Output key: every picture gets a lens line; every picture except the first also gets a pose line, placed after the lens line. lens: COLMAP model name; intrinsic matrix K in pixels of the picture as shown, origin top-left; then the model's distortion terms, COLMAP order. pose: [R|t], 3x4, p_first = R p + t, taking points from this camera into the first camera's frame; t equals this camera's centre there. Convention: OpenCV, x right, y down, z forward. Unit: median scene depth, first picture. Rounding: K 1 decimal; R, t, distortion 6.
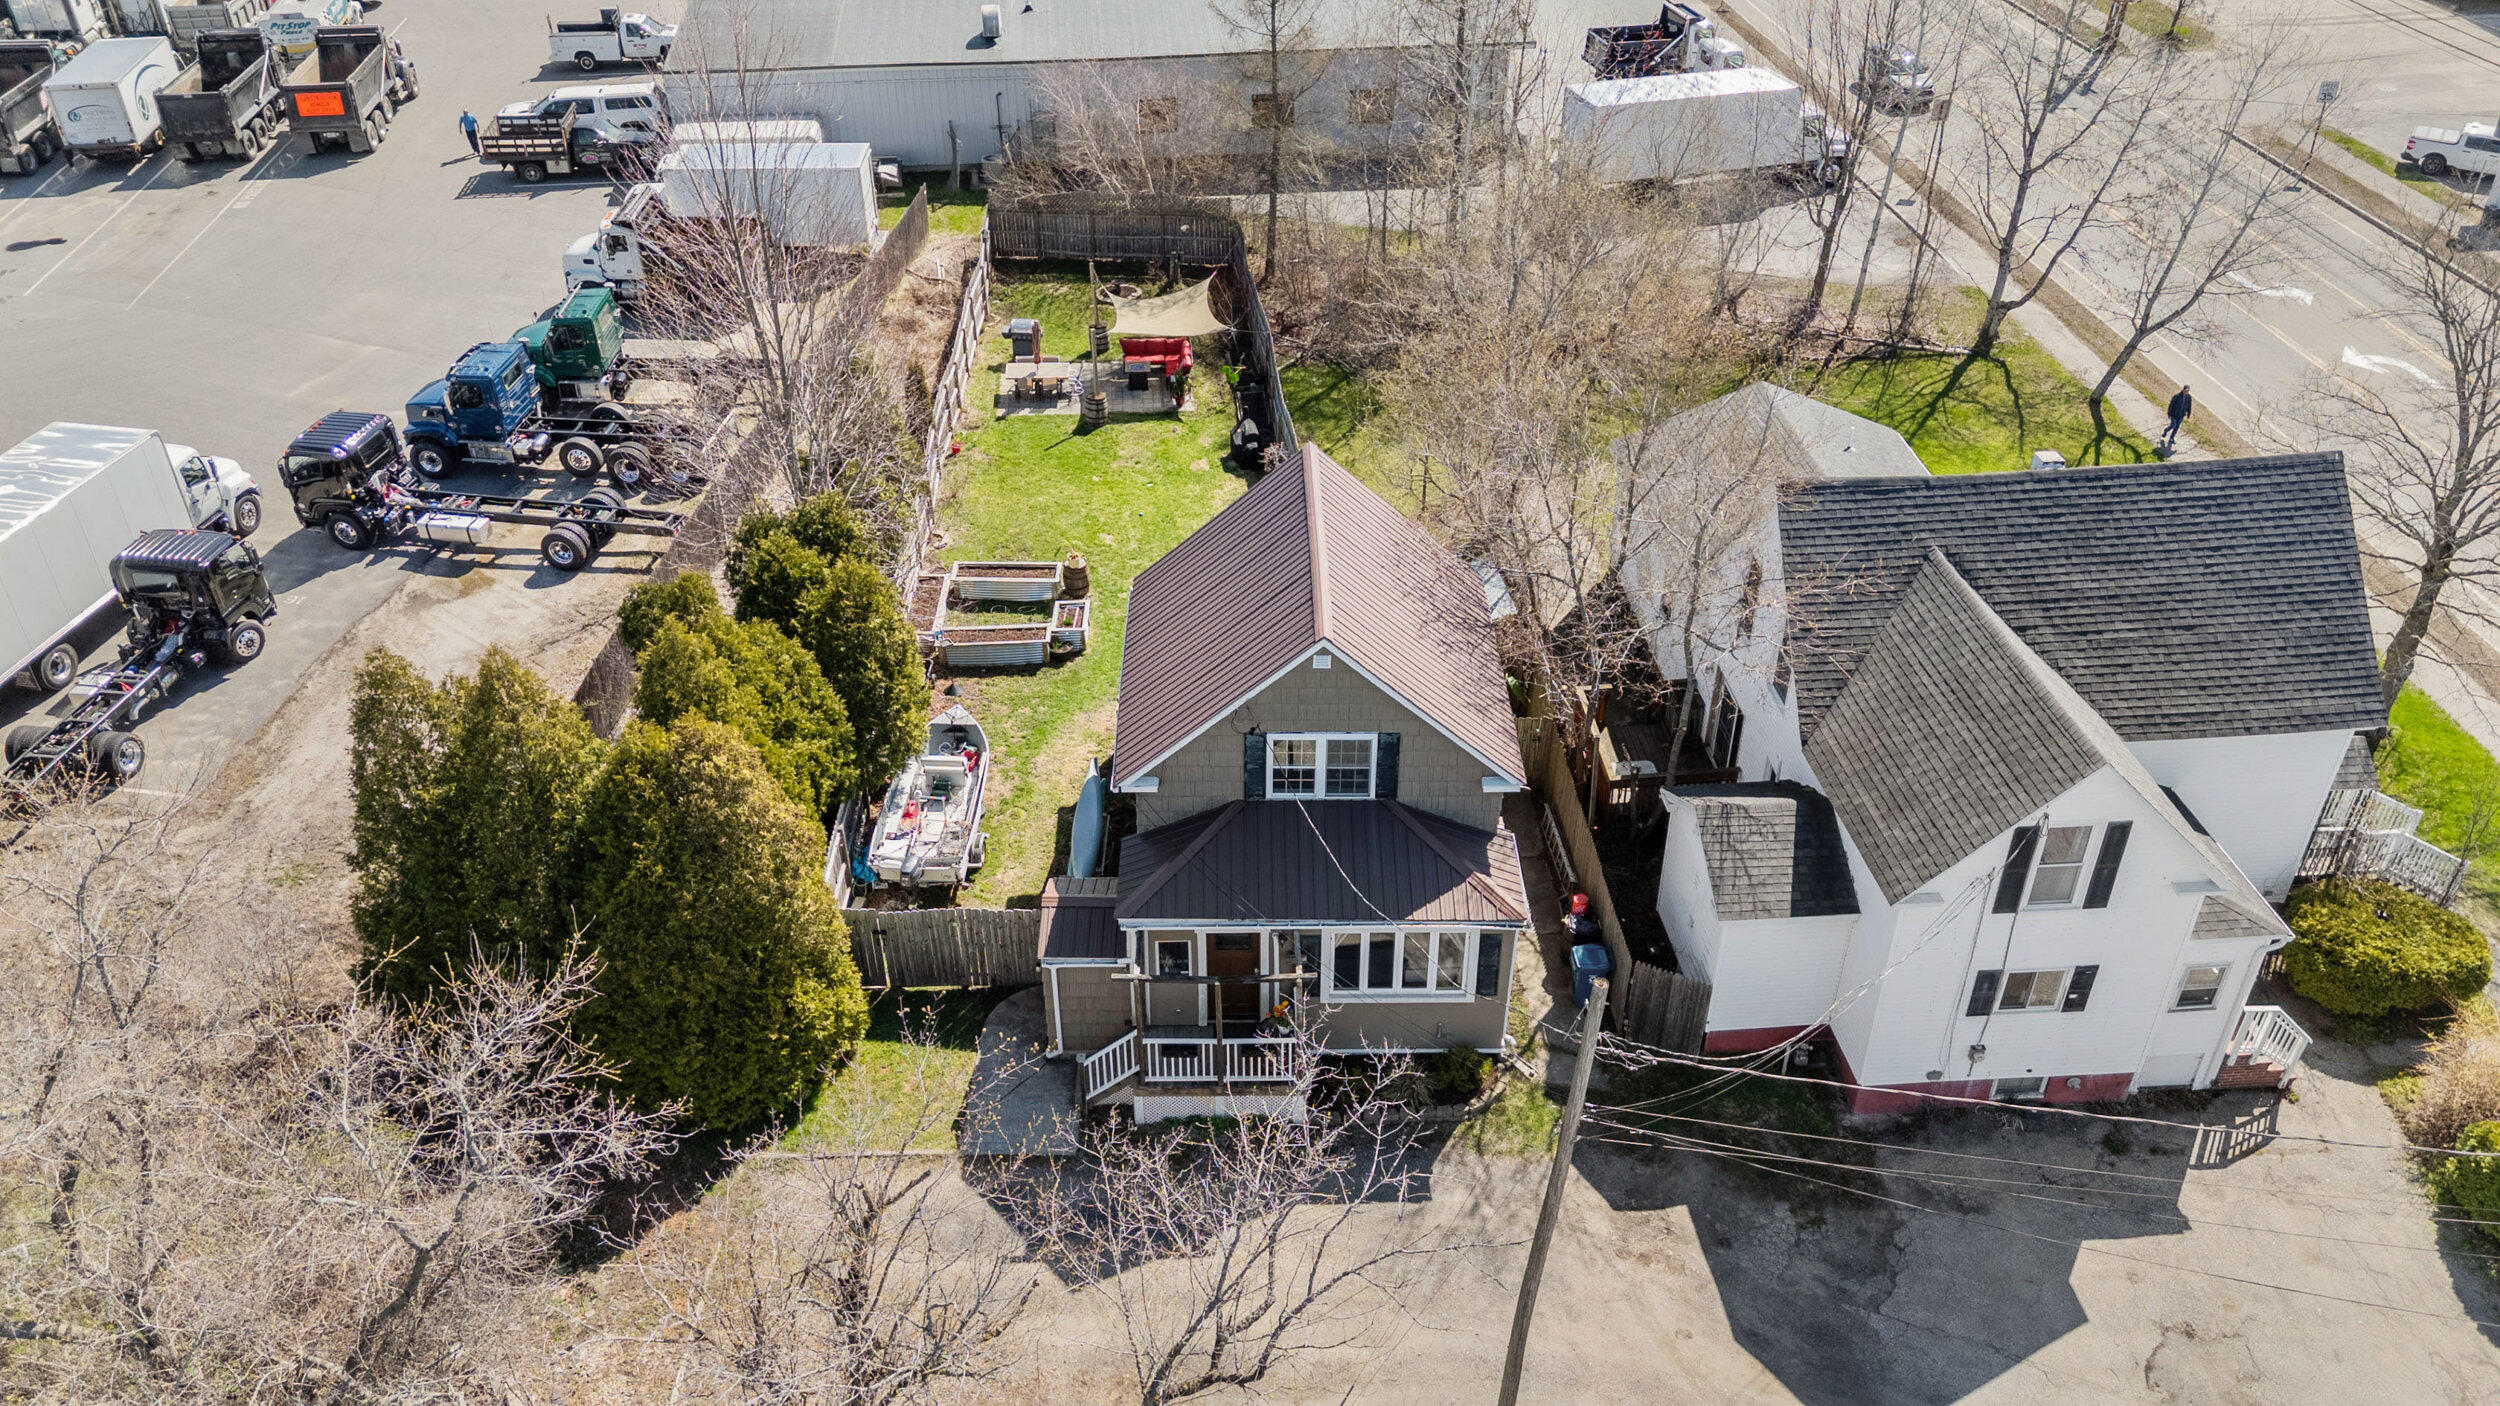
lens RADIAL K [[1825.4, 0, 1250.0], [0, 1825.4, 703.0], [0, 0, 1]] dist [0.095079, -0.094610]
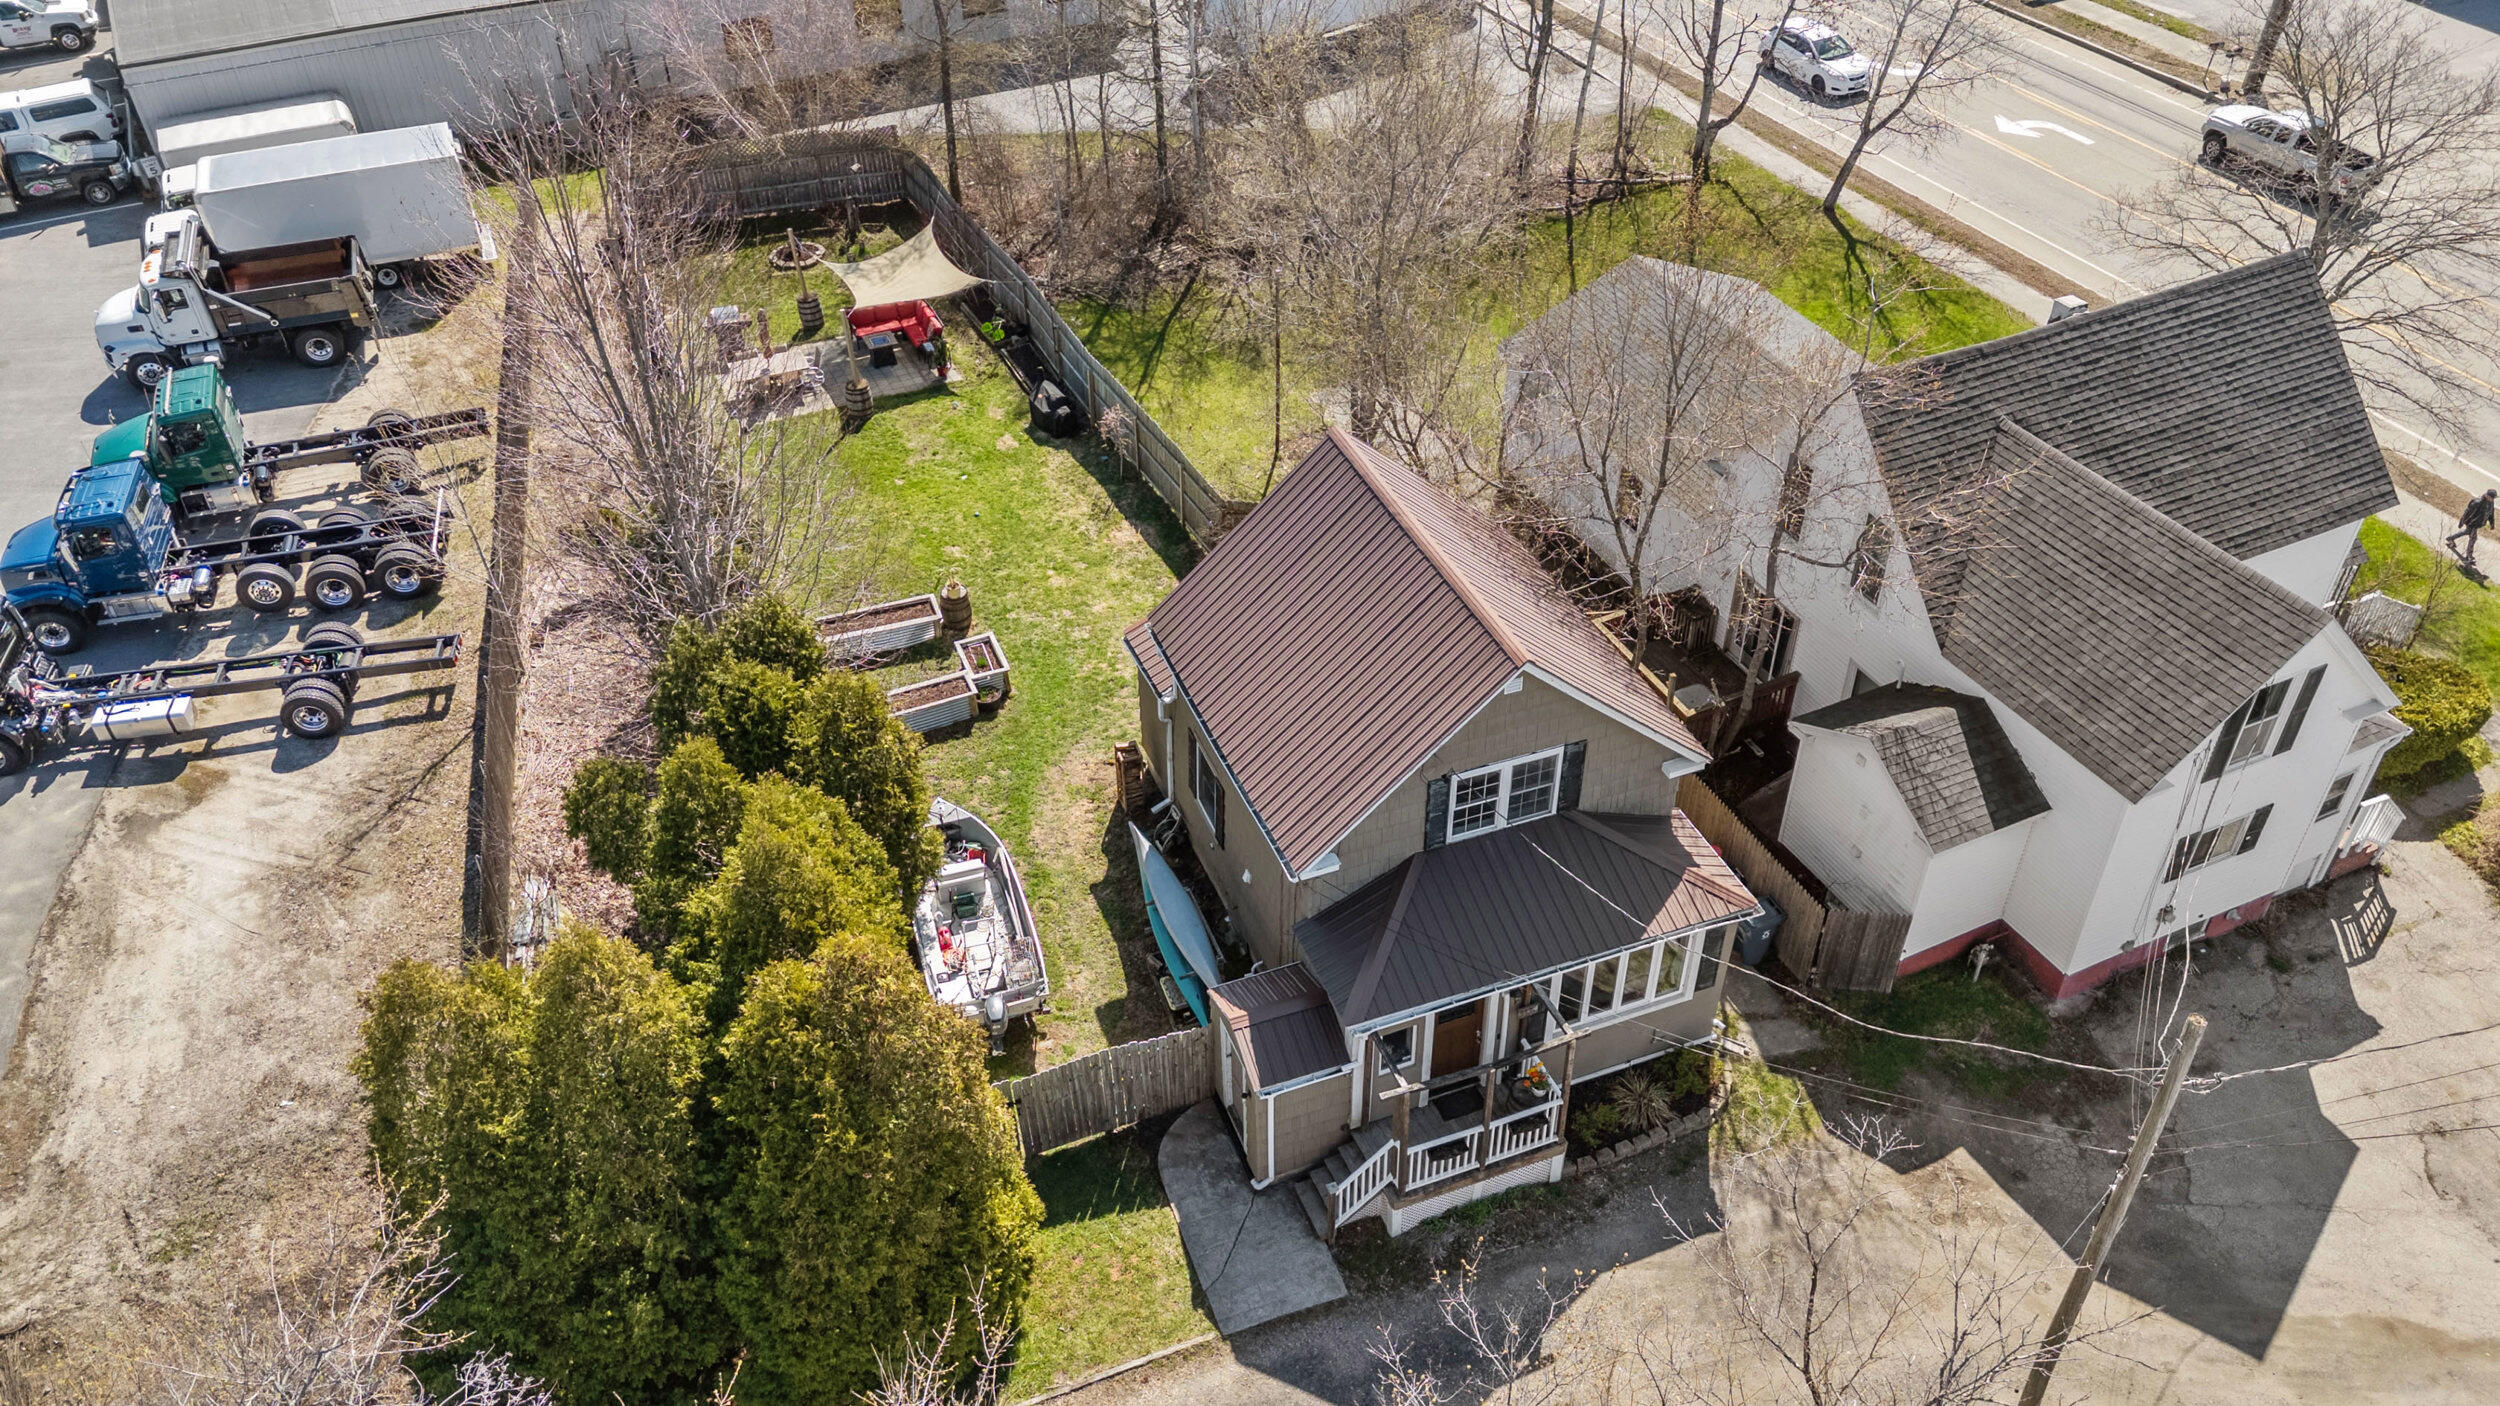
lens RADIAL K [[1825.4, 0, 1250.0], [0, 1825.4, 703.0], [0, 0, 1]] dist [0.095079, -0.094610]
pose [[0.935015, -0.232230, 0.267985, -0.208569], [0.209992, 0.971577, 0.109276, -0.090404], [-0.285746, -0.045900, 0.957206, 0.124925]]
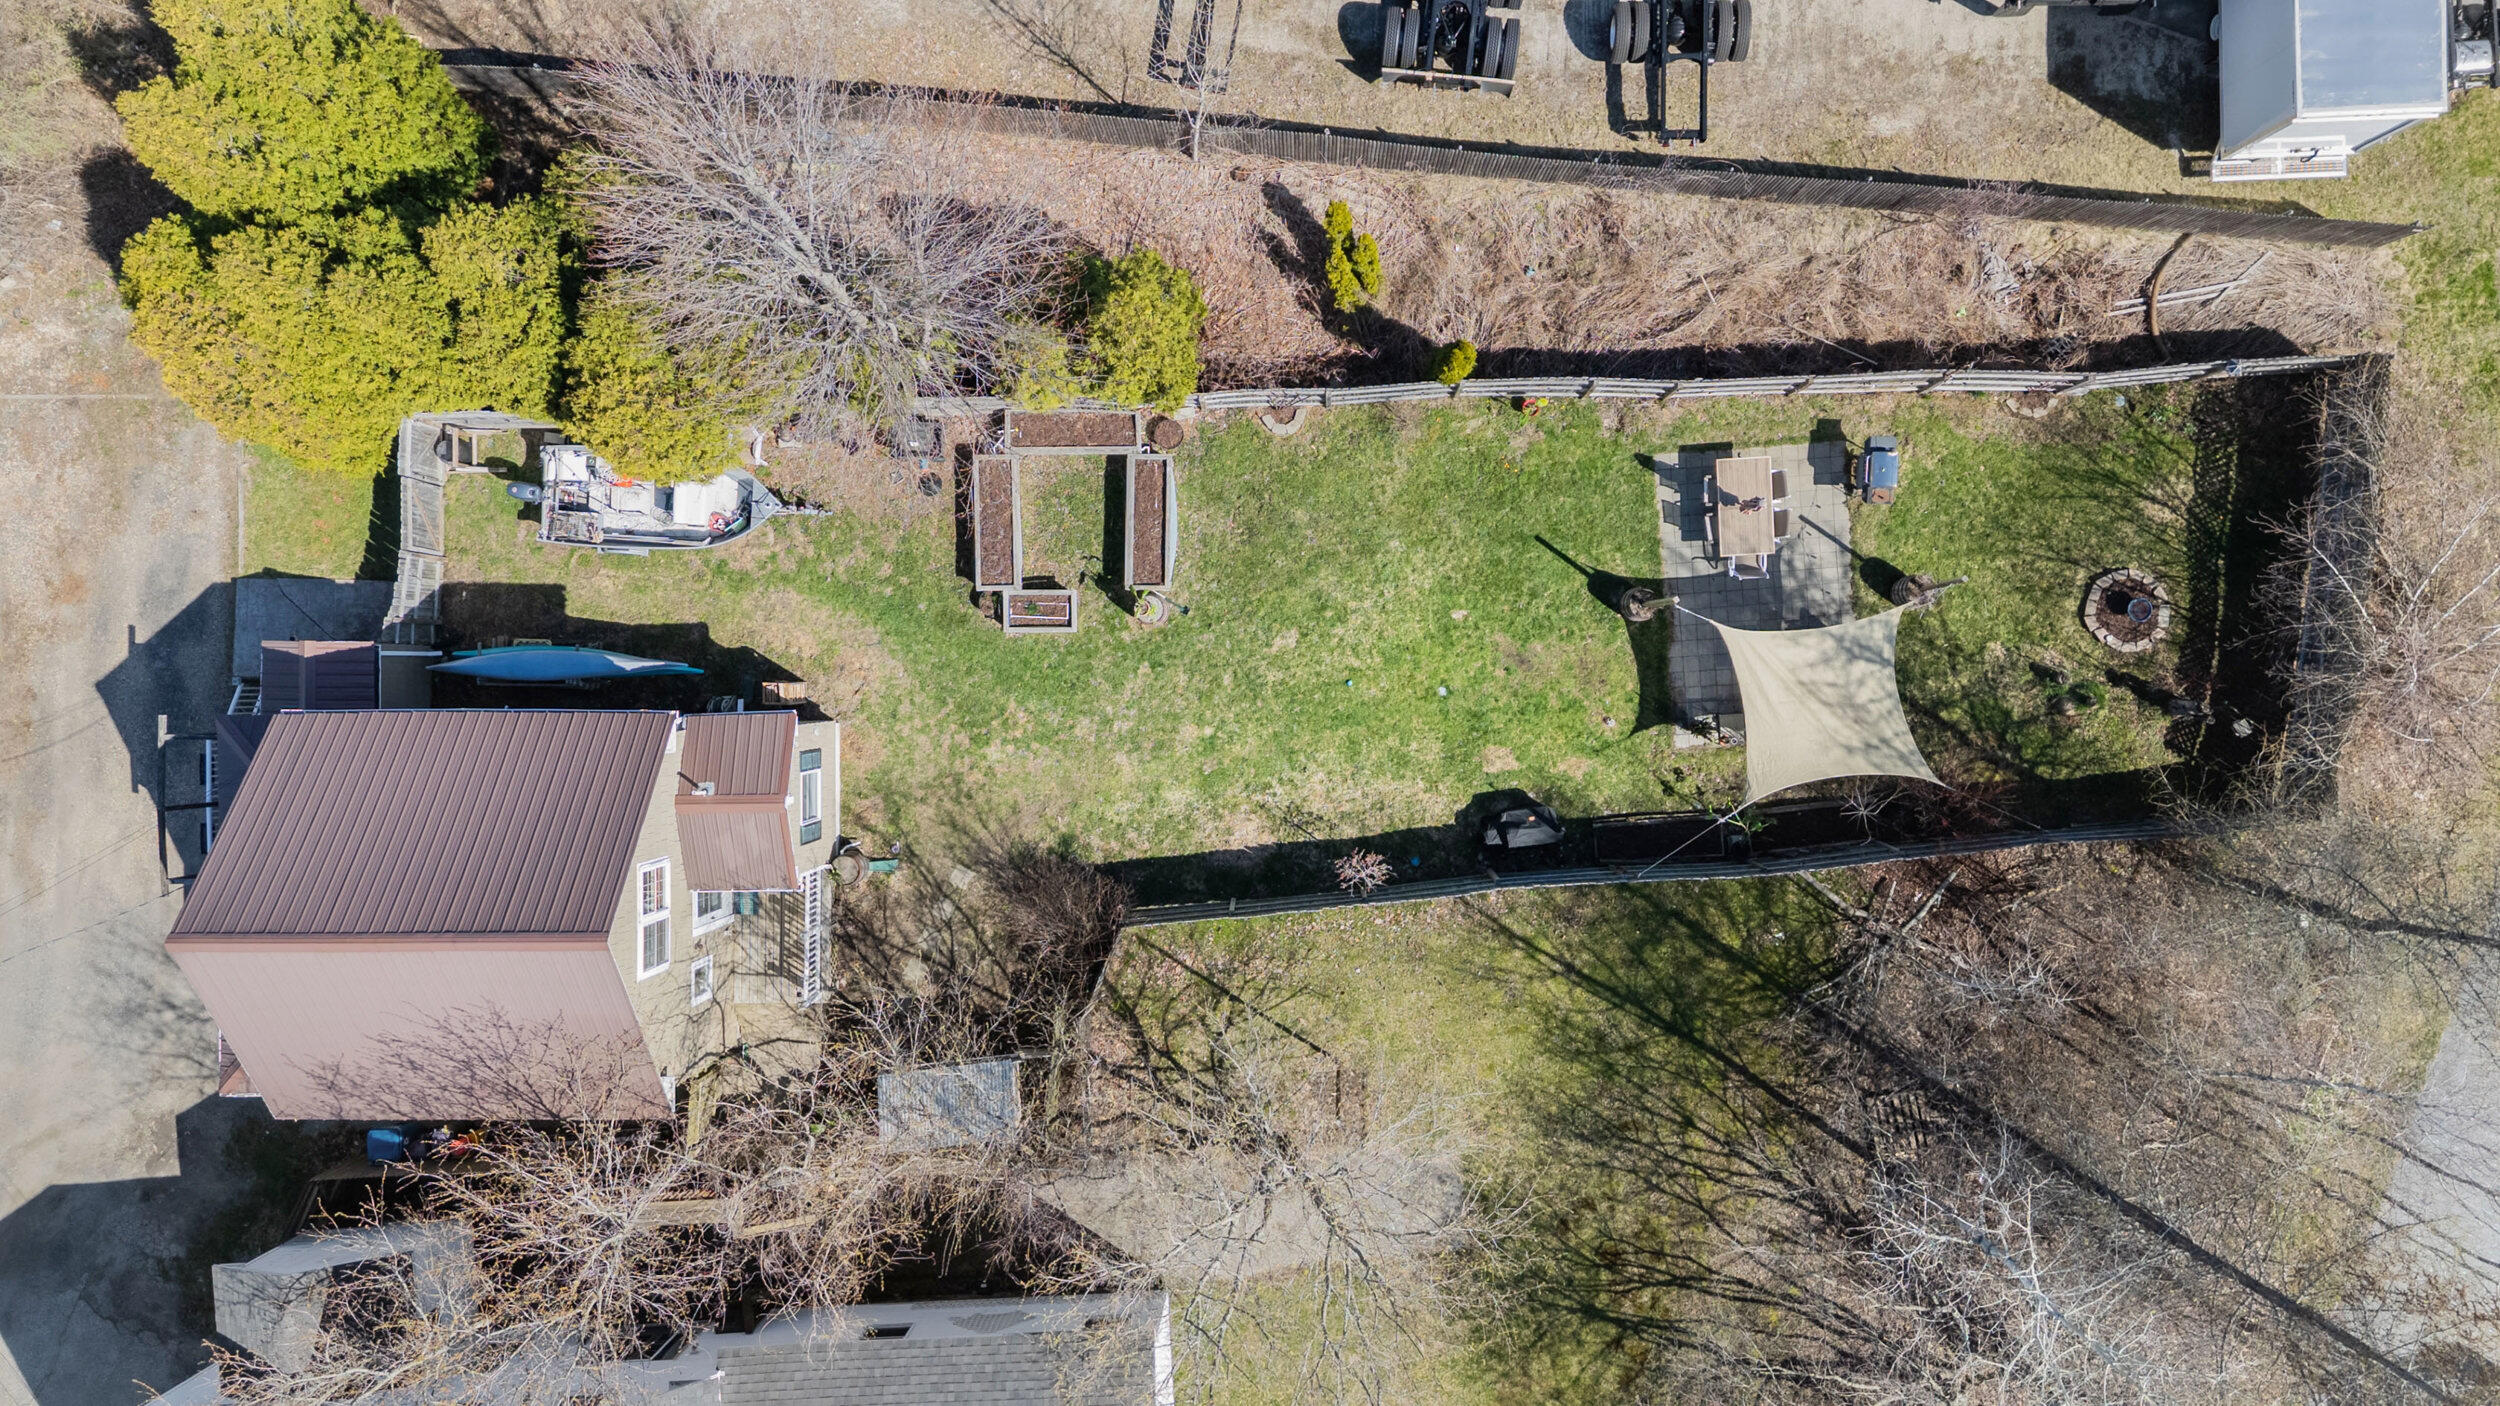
lens RADIAL K [[1825.4, 0, 1250.0], [0, 1825.4, 703.0], [0, 0, 1]] dist [0.095079, -0.094610]
pose [[-0.004813, 0.998987, 0.044736, -0.090868], [-0.558579, -0.039793, 0.828497, -0.754890], [0.829438, -0.021001, 0.558204, 0.593502]]
